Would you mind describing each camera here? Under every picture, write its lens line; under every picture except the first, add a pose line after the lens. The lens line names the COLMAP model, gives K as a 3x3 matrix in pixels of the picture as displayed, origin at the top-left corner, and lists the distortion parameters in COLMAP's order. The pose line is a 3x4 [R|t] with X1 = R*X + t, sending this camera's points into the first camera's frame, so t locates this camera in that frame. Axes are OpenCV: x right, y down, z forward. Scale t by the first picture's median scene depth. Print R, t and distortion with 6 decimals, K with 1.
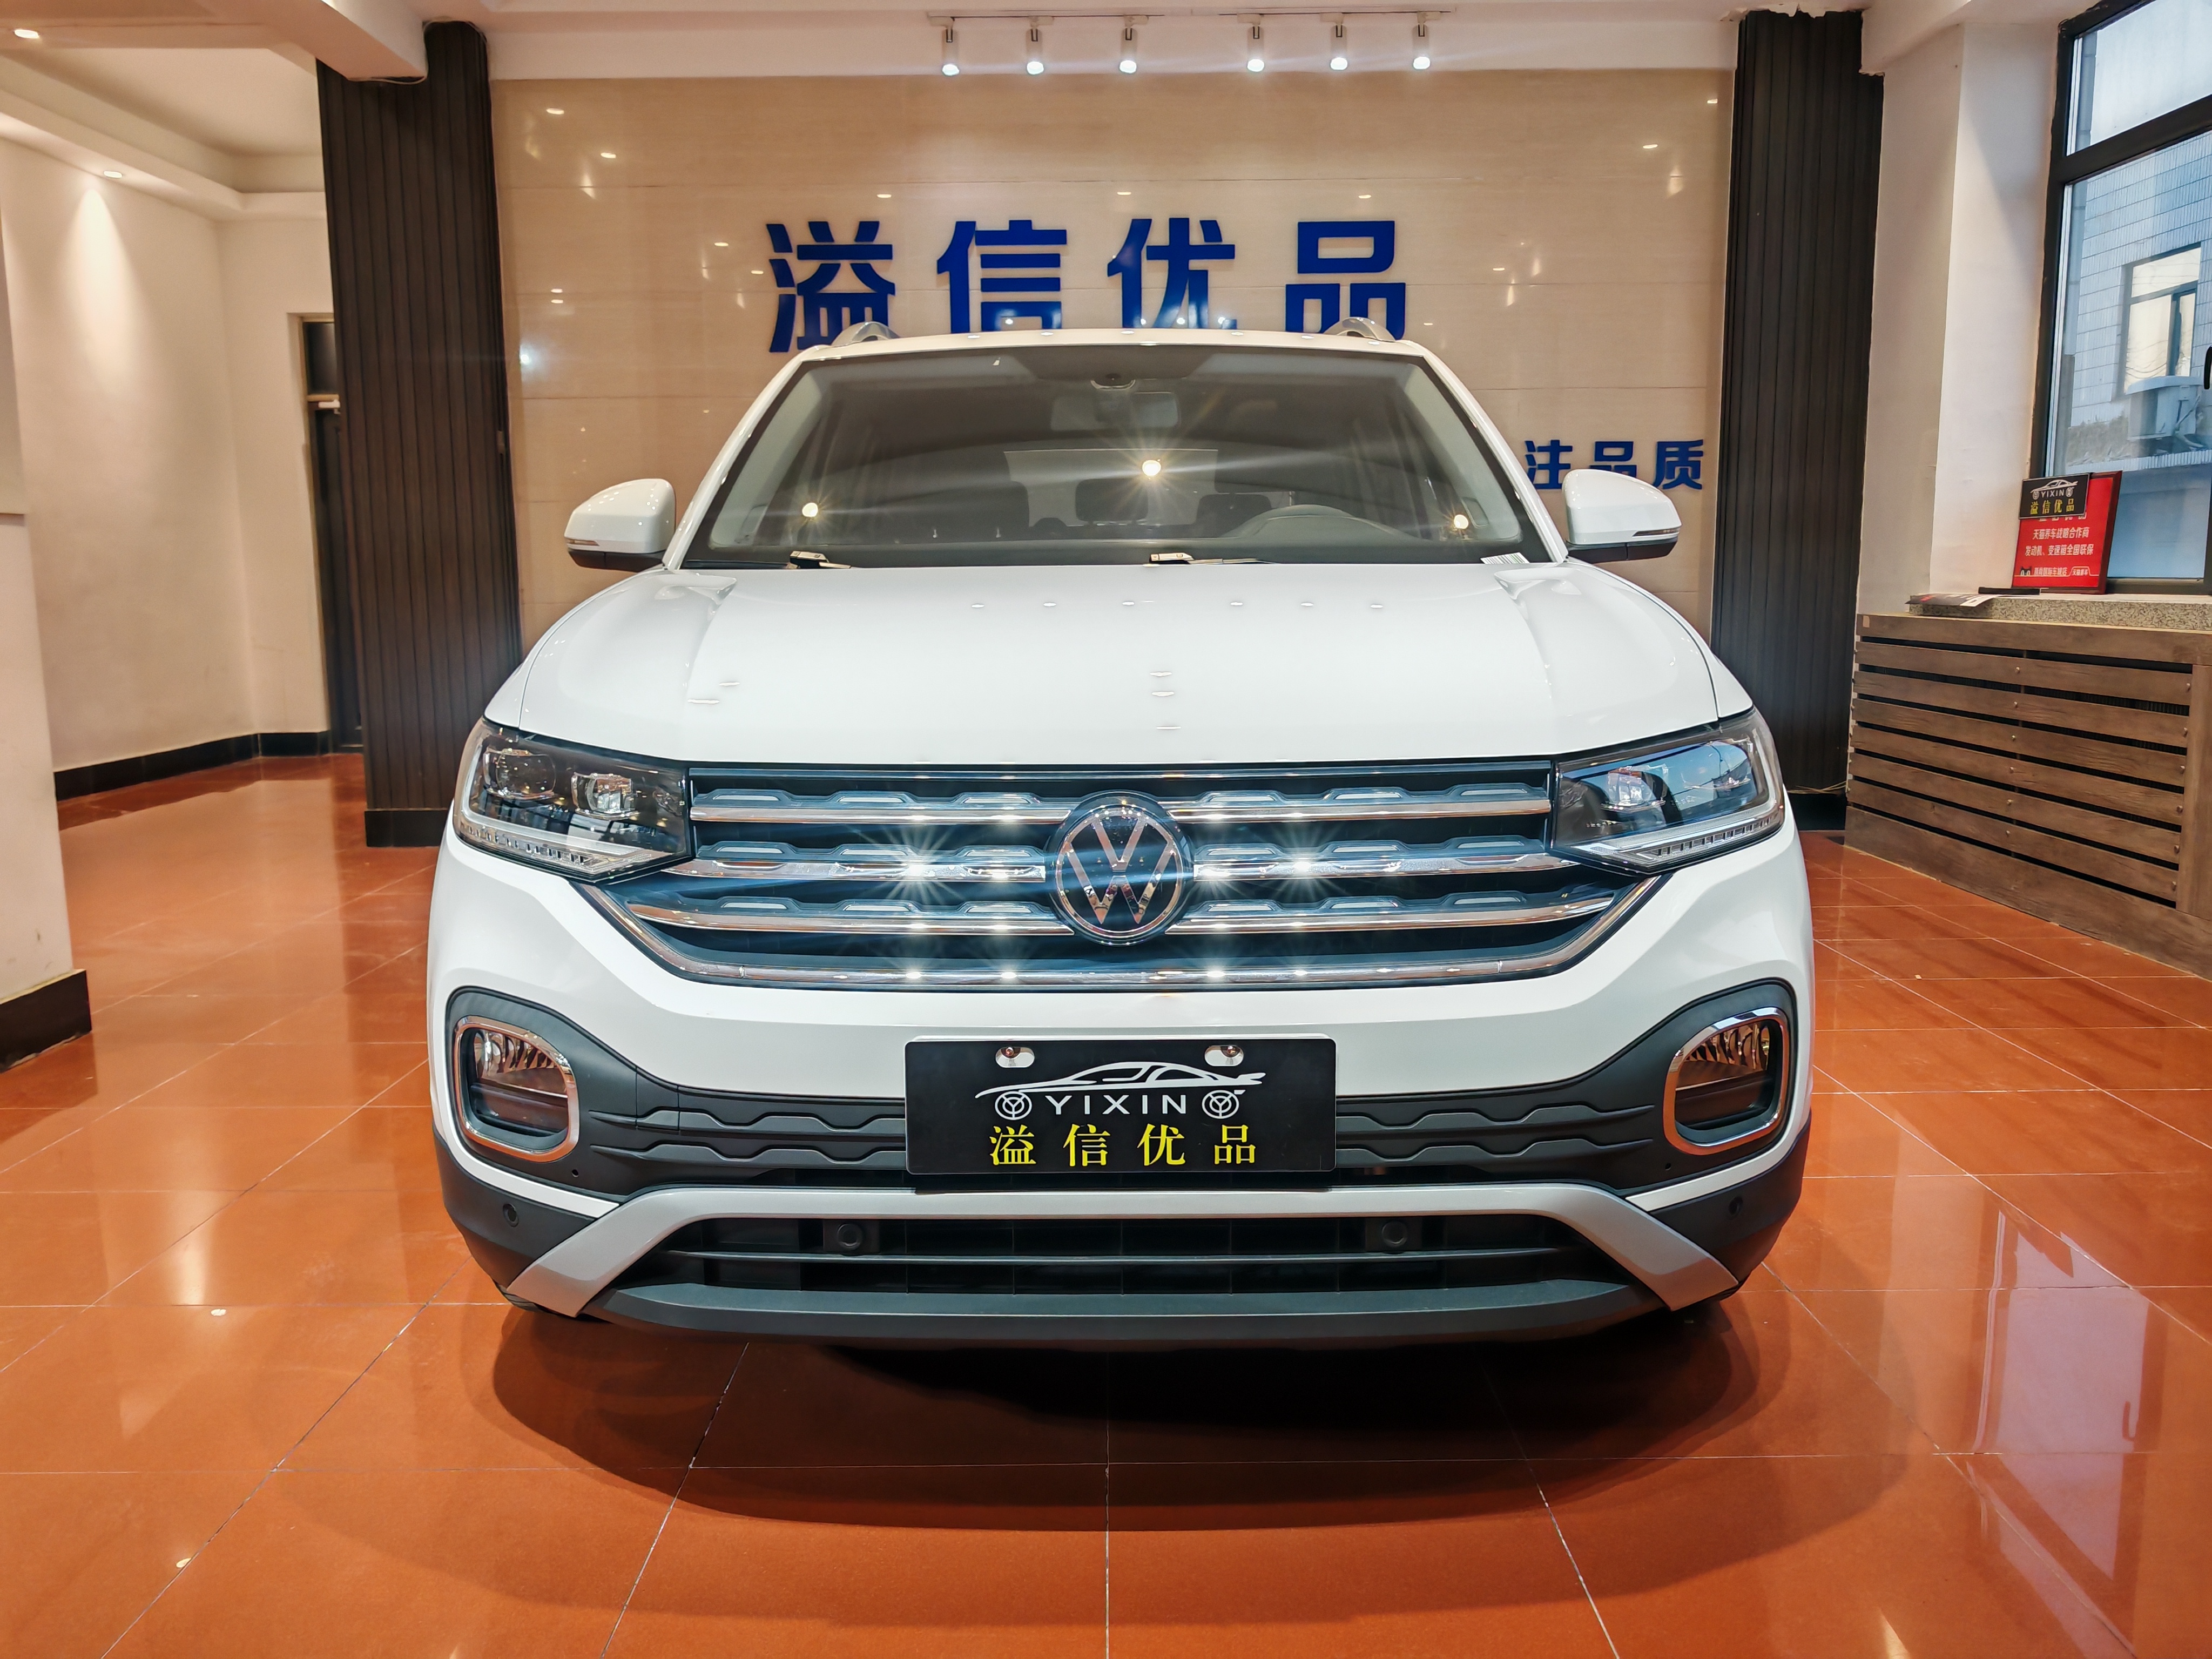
lens RADIAL K [[1834.4, 0, 1102.5], [0, 1834.4, 831.4], [0, 0, 1]] dist [0.012094, -0.009605]
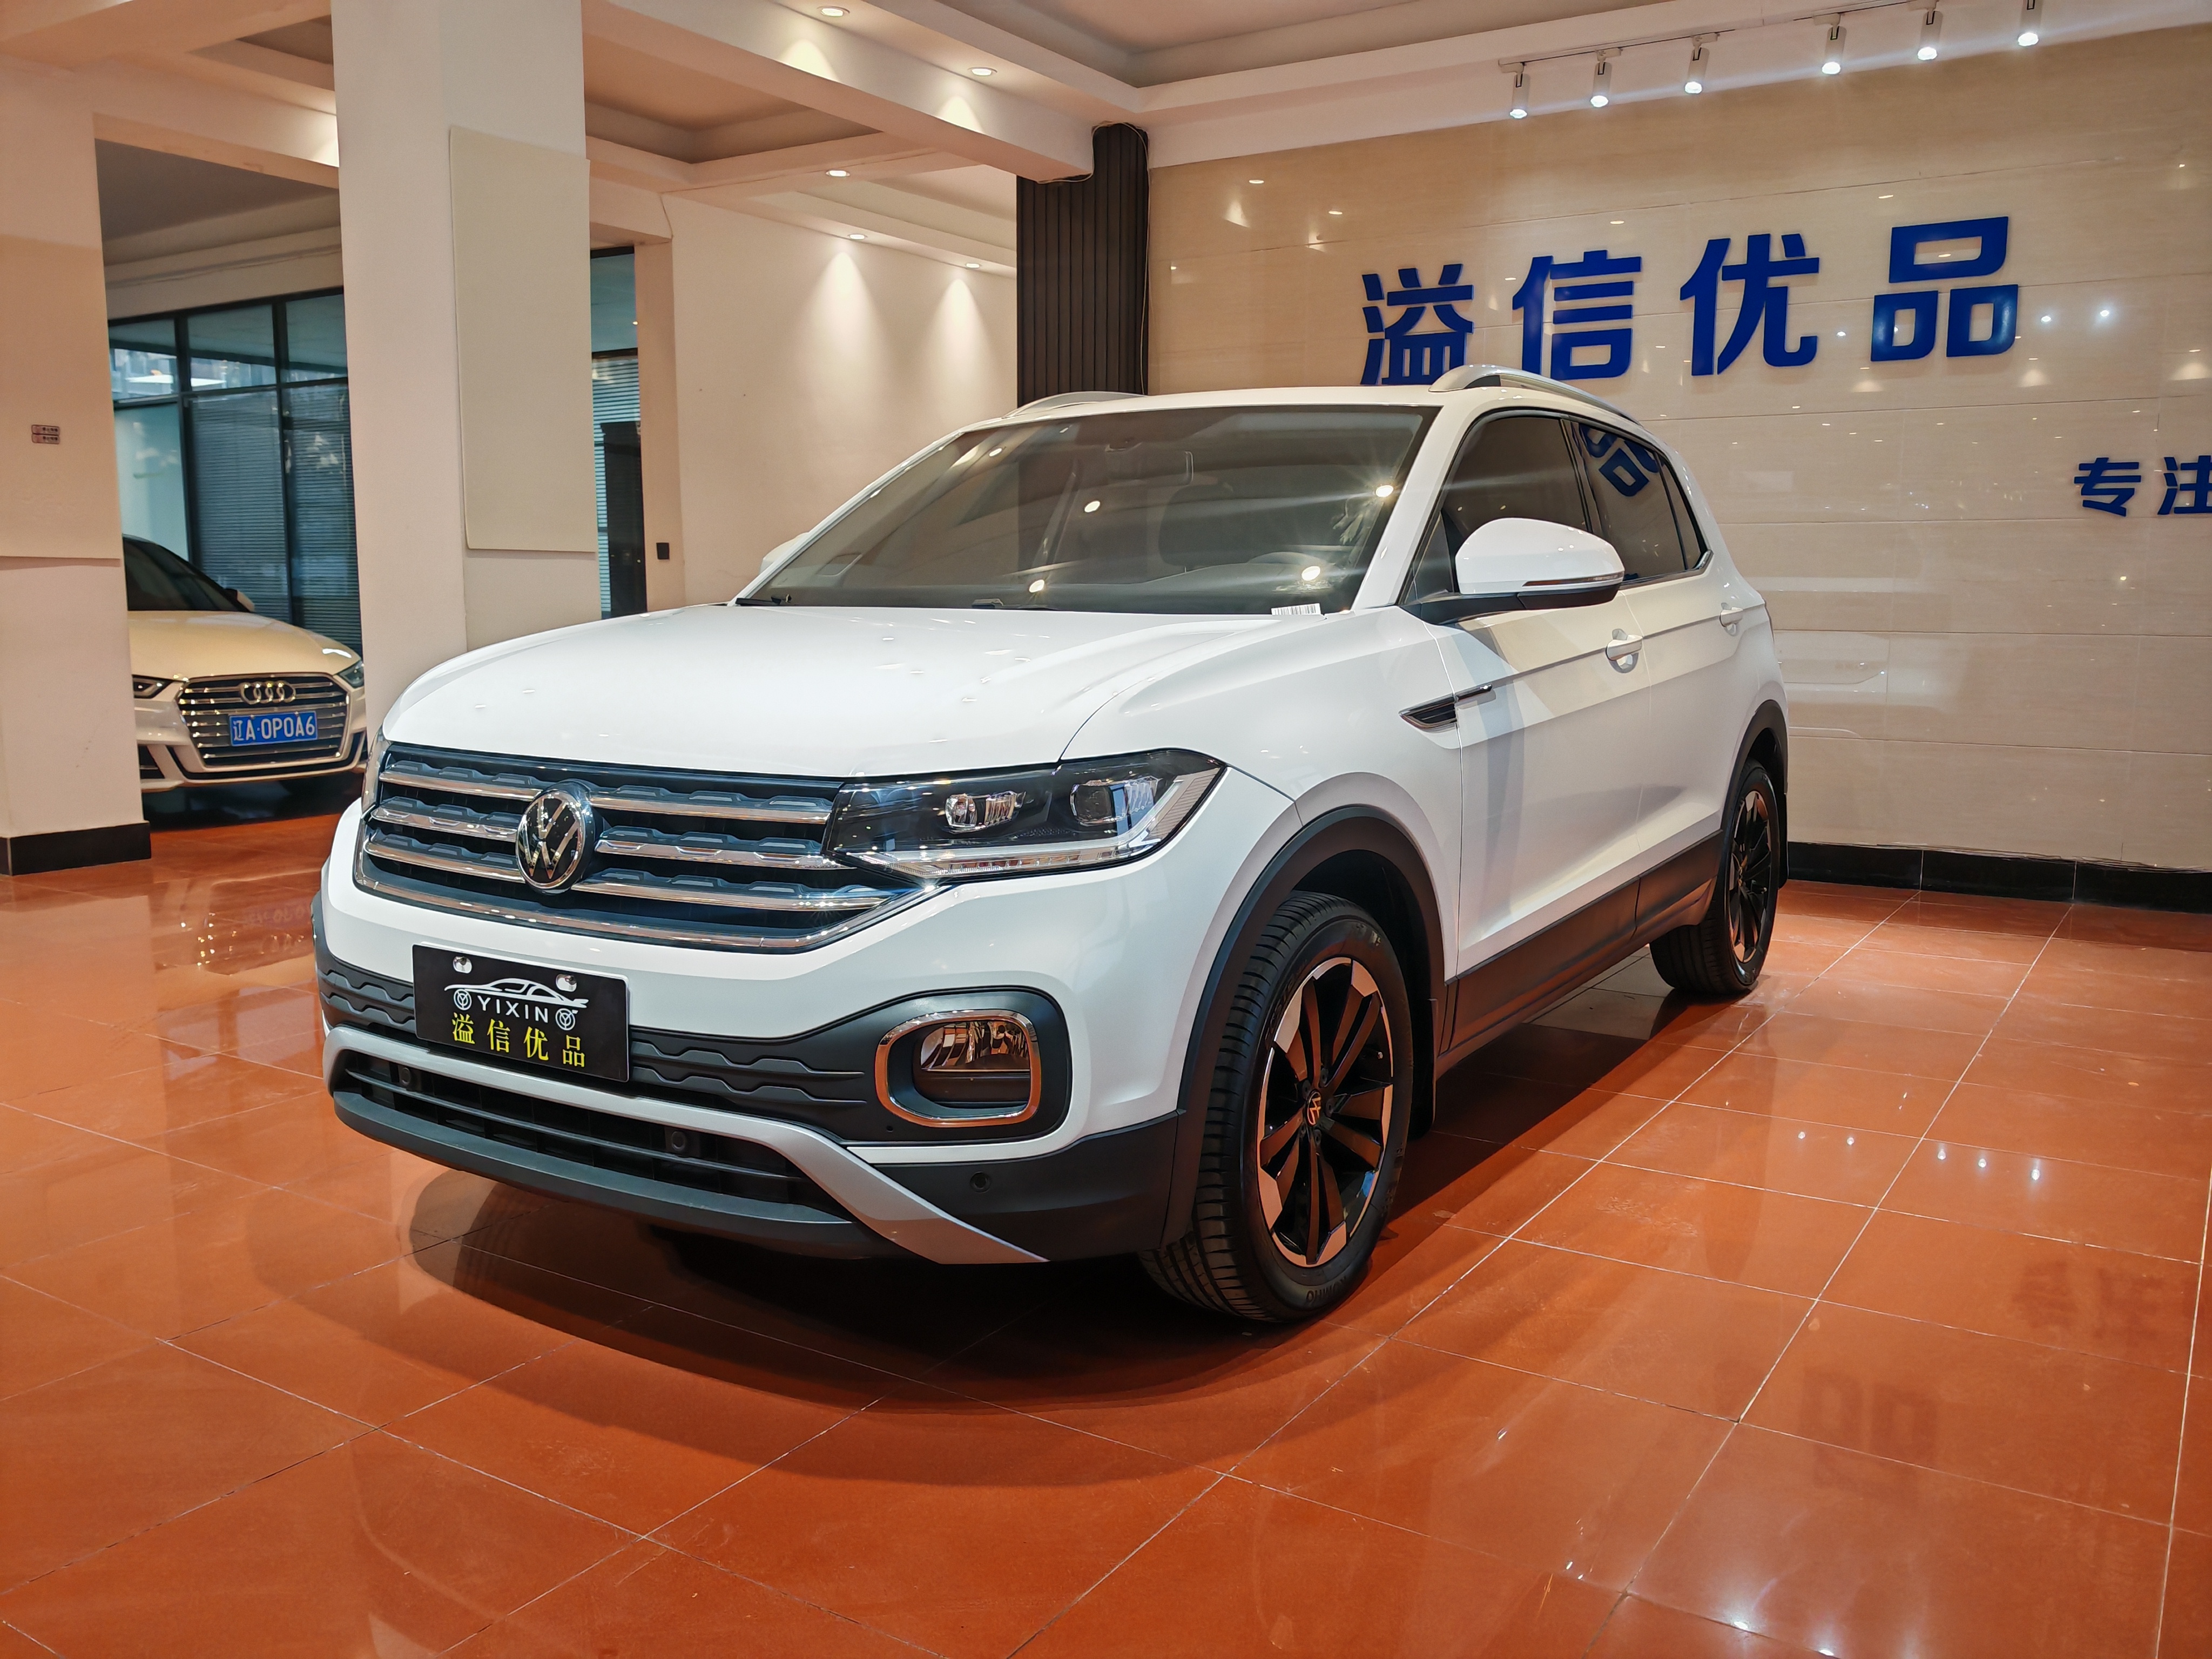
lens RADIAL K [[1834.4, 0, 1110.0], [0, 1834.4, 823.3], [0, 0, 1]] dist [0.012094, -0.009605]
pose [[0.844796, 0.081371, -0.528866, 0.322319], [-0.087159, 0.996096, 0.014034, -0.013711], [0.527943, 0.034239, 0.848589, 0.020629]]
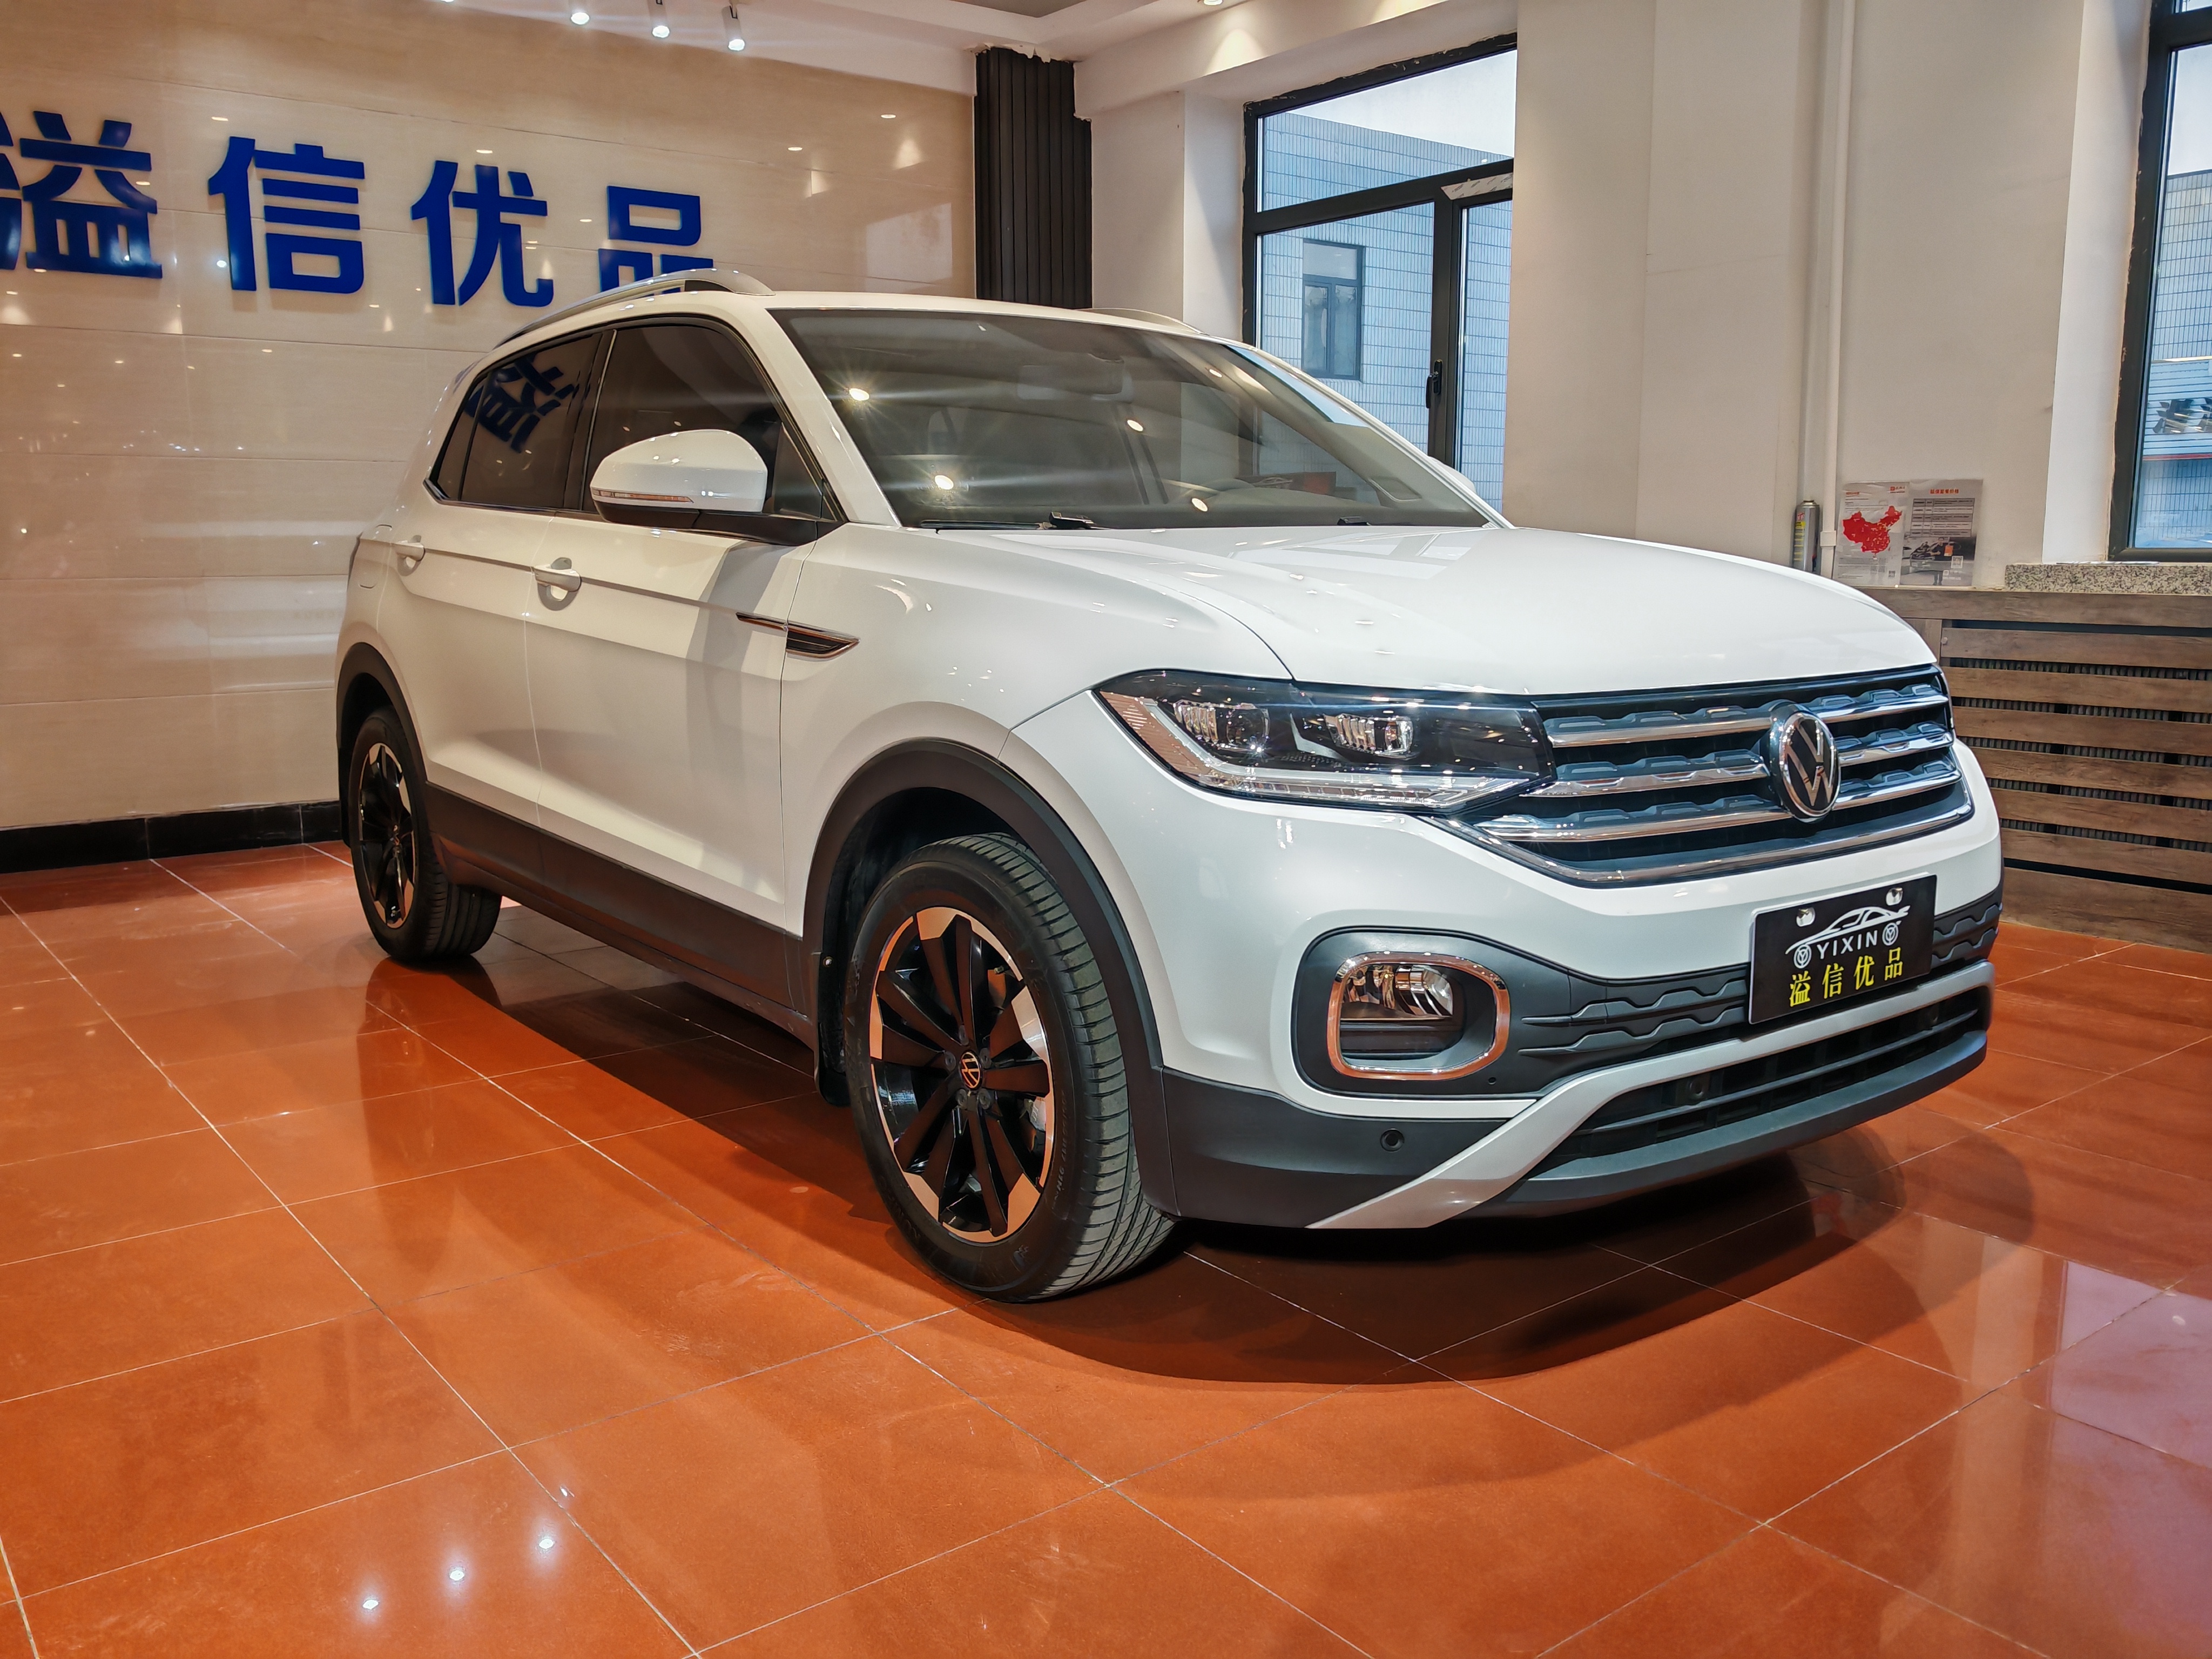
lens RADIAL K [[1834.4, 0, 1089.1], [0, 1834.4, 840.1], [0, 0, 1]] dist [0.012094, -0.009605]
pose [[0.793716, -0.092748, 0.601176, -0.345546], [0.085246, 0.995514, 0.041038, -0.006176], [-0.602285, 0.018676, 0.798062, 0.087071]]
